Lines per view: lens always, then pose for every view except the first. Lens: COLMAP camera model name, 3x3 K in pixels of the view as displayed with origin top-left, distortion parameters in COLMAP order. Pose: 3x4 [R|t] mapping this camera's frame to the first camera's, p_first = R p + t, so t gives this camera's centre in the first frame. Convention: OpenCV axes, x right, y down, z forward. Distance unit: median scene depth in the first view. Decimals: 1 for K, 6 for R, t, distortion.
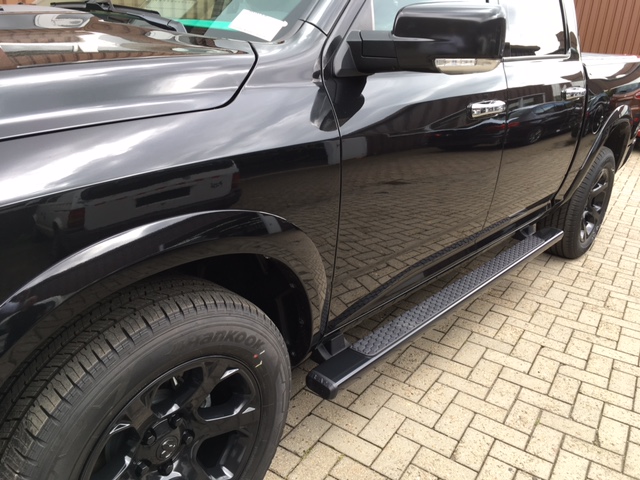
lens RADIAL K [[542.1, 0, 320.0], [0, 542.1, 240.0], [0, 0, 1]] dist [0.092995, -0.118798]
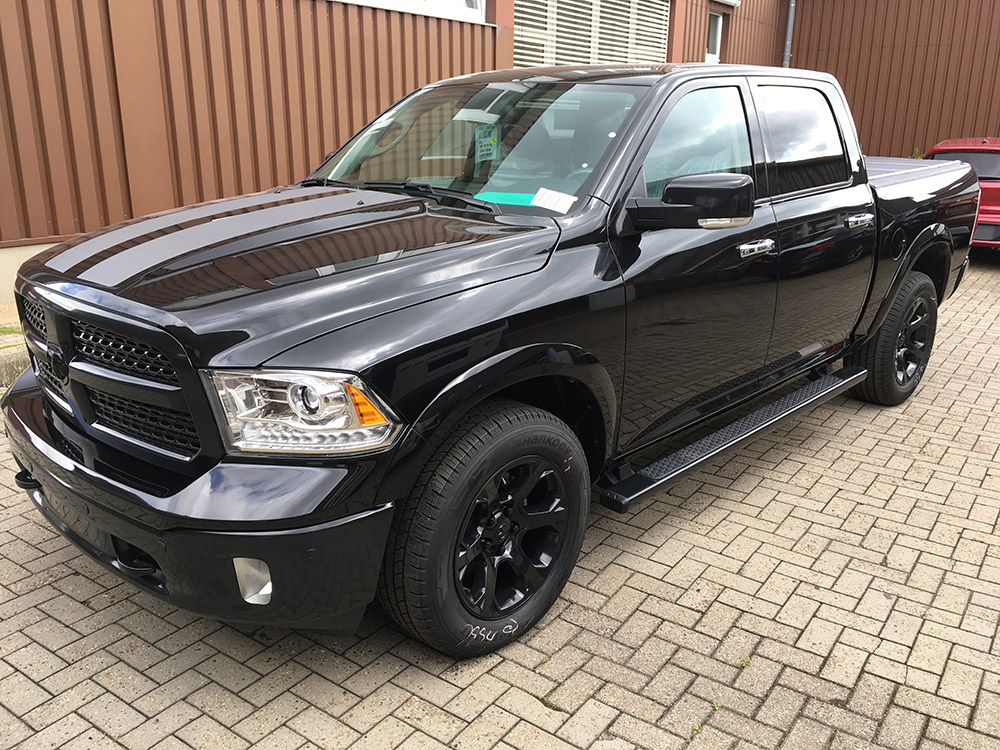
lens RADIAL K [[847.0, 0, 500.0], [0, 847.0, 375.0], [0, 0, 1]] dist [0.092995, -0.118798]
pose [[0.996812, -0.042718, -0.067393, -0.076573], [0.038413, 0.997214, -0.063940, 0.080176], [0.069936, 0.061147, 0.995676, -0.581035]]
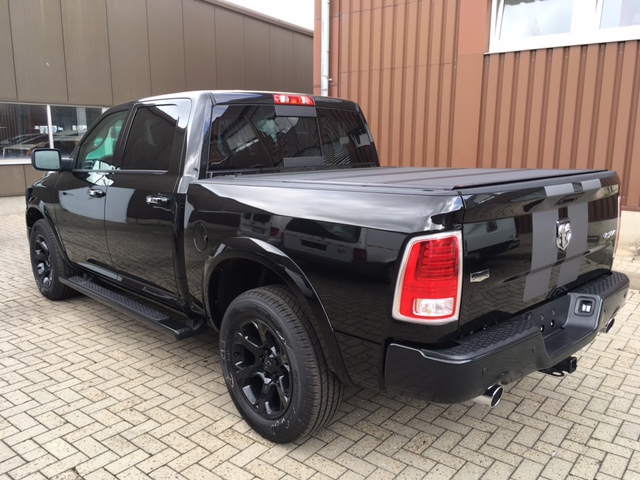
lens RADIAL K [[542.1, 0, 320.0], [0, 542.1, 240.0], [0, 0, 1]] dist [0.092995, -0.118798]
pose [[-0.114720, 0.109677, -0.987325, 1.941526], [-0.351558, 0.925085, 0.143612, -0.576635], [0.929111, 0.363577, -0.067568, 1.728900]]
